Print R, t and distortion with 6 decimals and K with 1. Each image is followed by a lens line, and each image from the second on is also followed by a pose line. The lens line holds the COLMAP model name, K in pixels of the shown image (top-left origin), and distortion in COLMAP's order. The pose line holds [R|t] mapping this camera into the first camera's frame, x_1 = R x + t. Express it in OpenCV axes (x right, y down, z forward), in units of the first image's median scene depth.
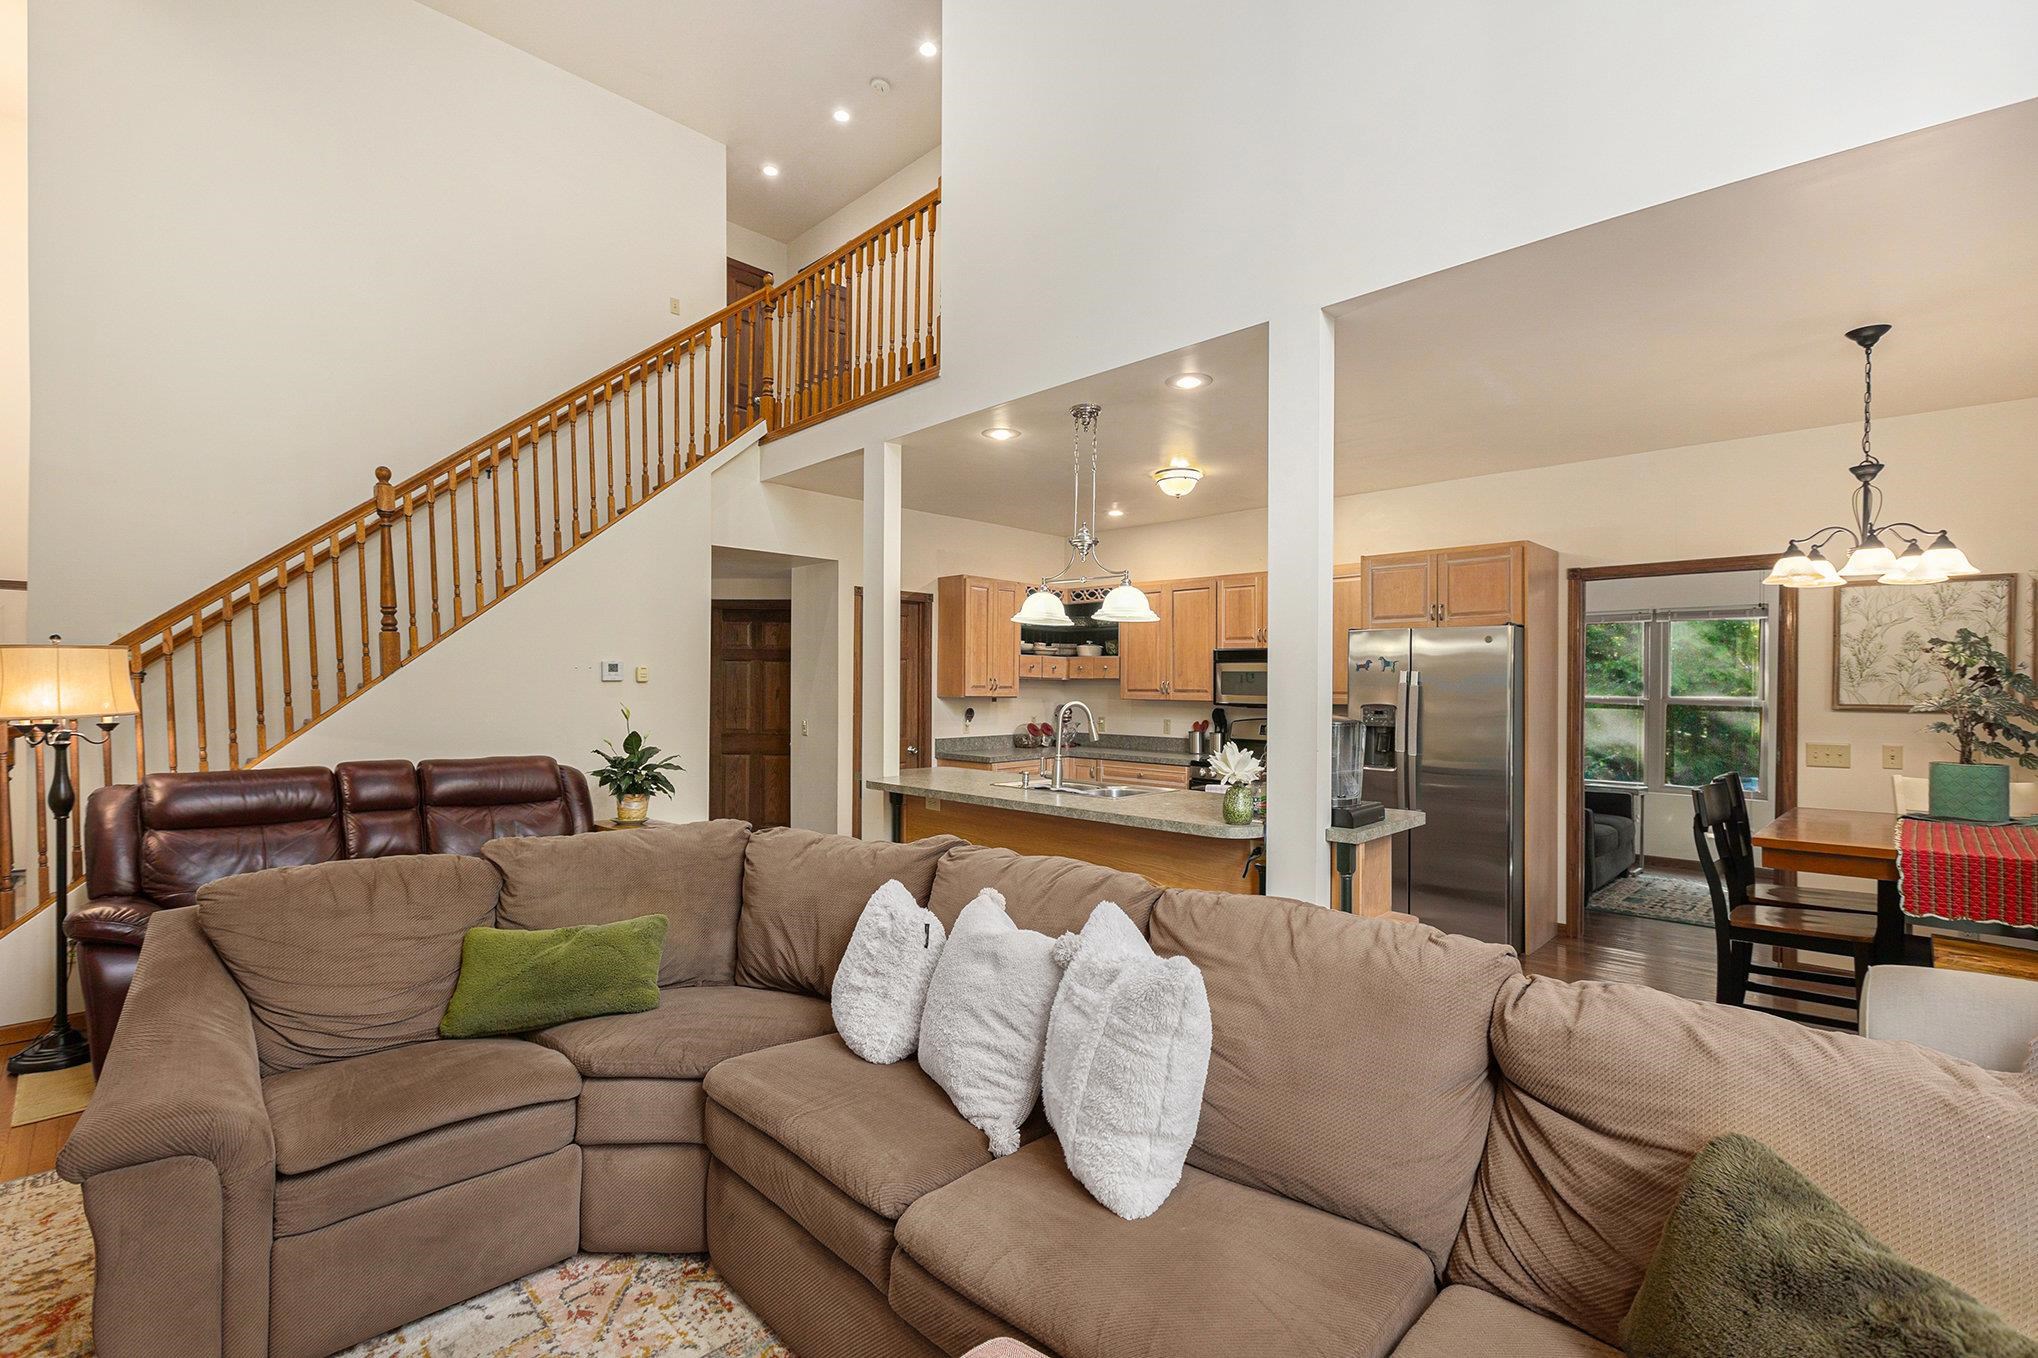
lens RADIAL K [[933.5, 0, 1001.0], [0, 933.5, 679.0], [0, 0, 1]] dist [0.001593, 0.000345]
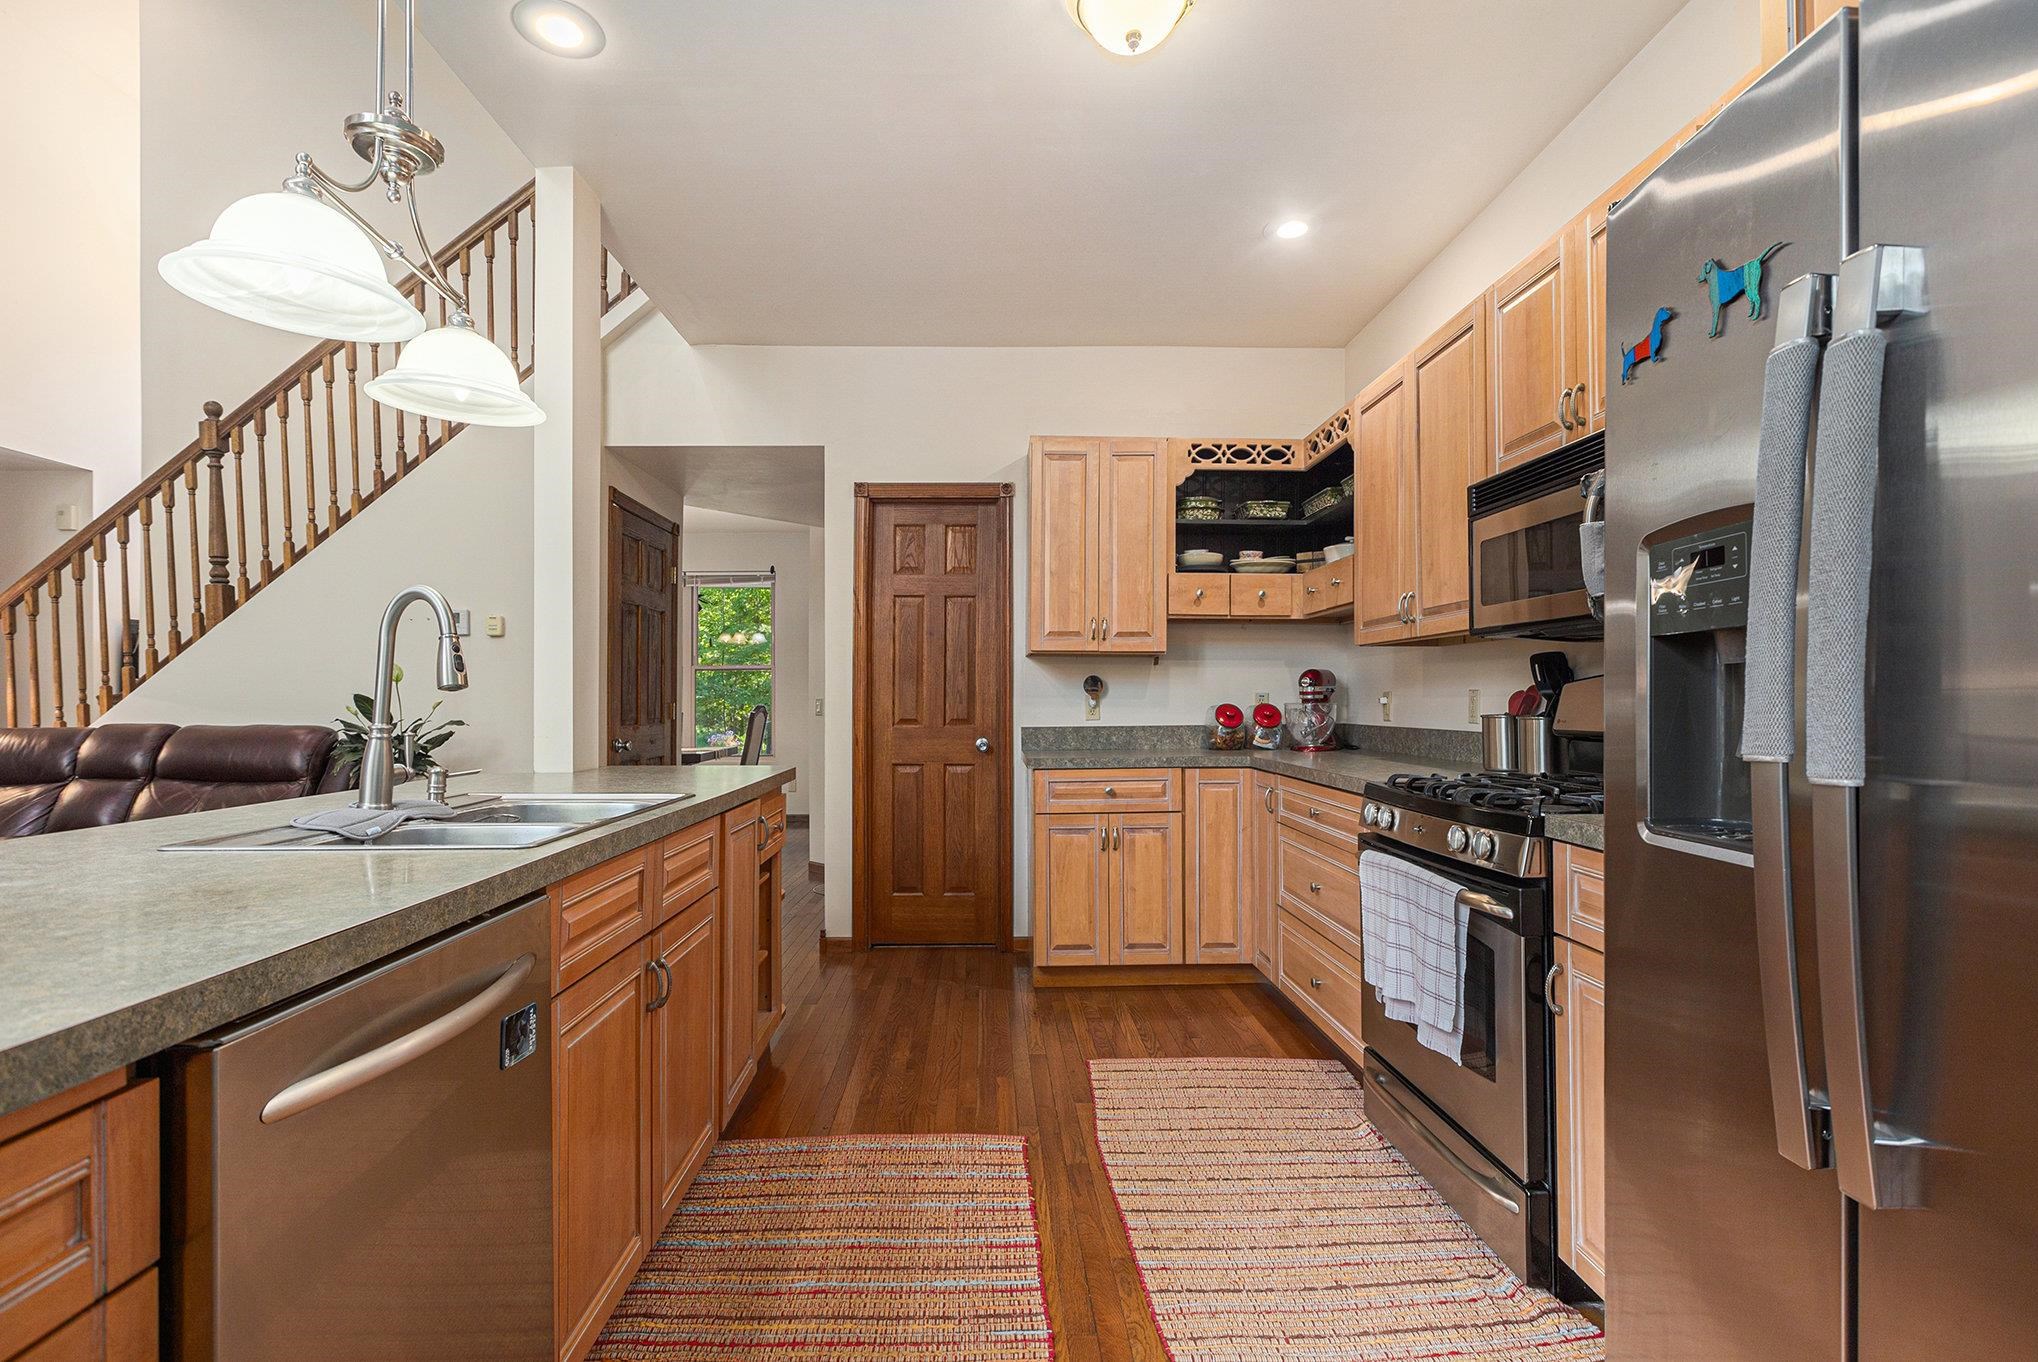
lens RADIAL K [[933.5, 0, 1001.0], [0, 933.5, 681.0], [0, 0, 1]] dist [0.001593, 0.000345]
pose [[0.706839, -0.026077, -0.706893, 0.353805], [0.012787, 0.999628, -0.024090, 0.051693], [0.707259, 0.007989, 0.706910, 0.619202]]
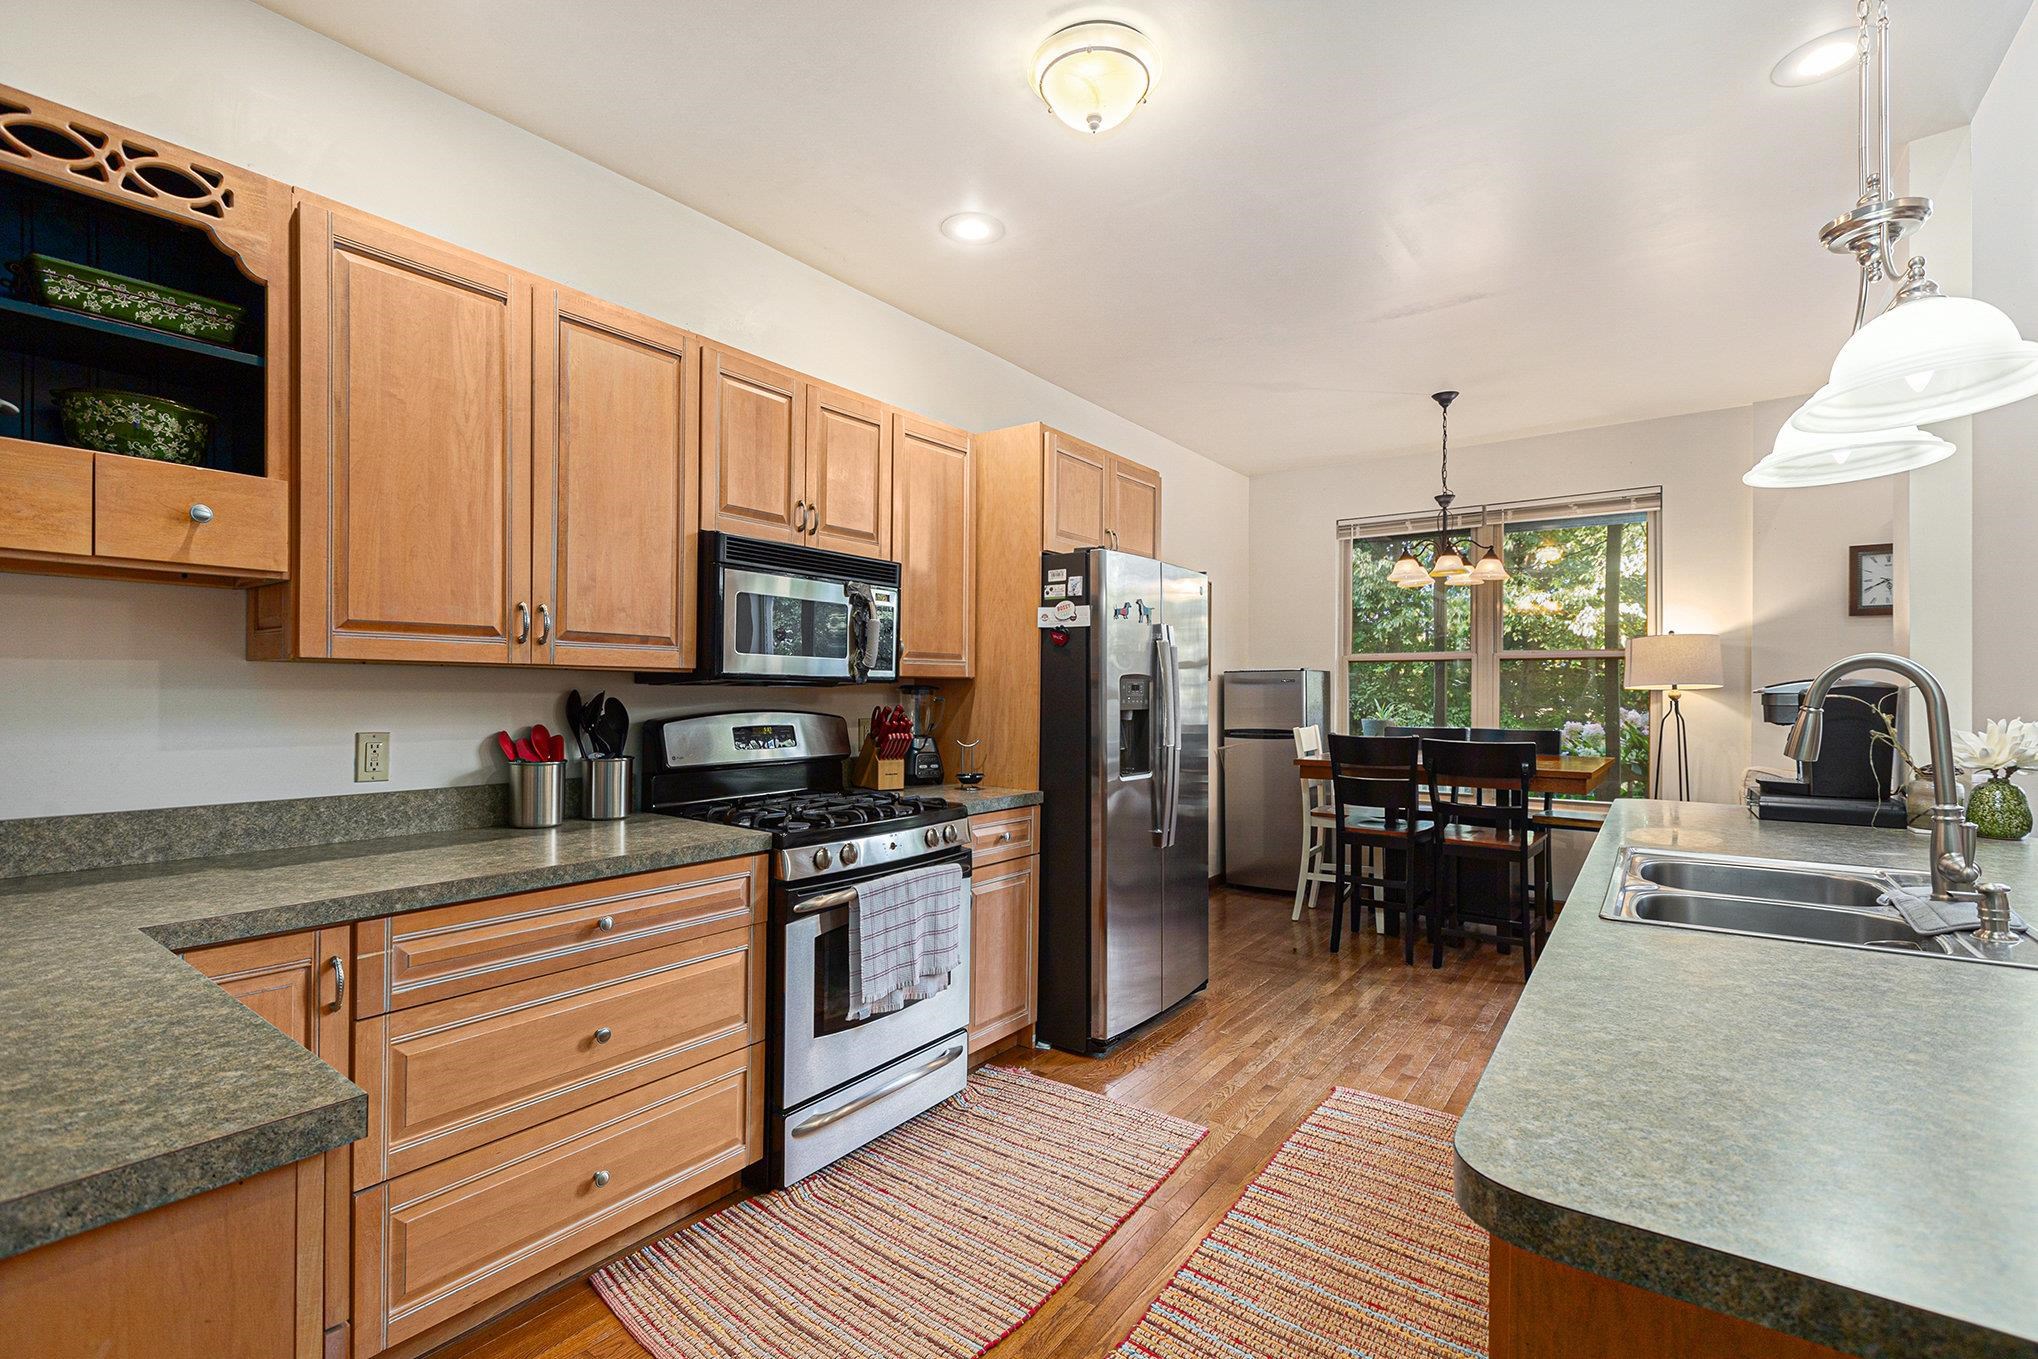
lens RADIAL K [[933.5, 0, 1001.0], [0, 933.5, 679.5], [0, 0, 1]] dist [0.001593, 0.000345]
pose [[-0.134943, -0.000123, 0.990853, -0.166853], [-0.018102, 0.999833, -0.002341, 0.026828], [-0.990688, -0.018252, -0.134923, 0.956047]]
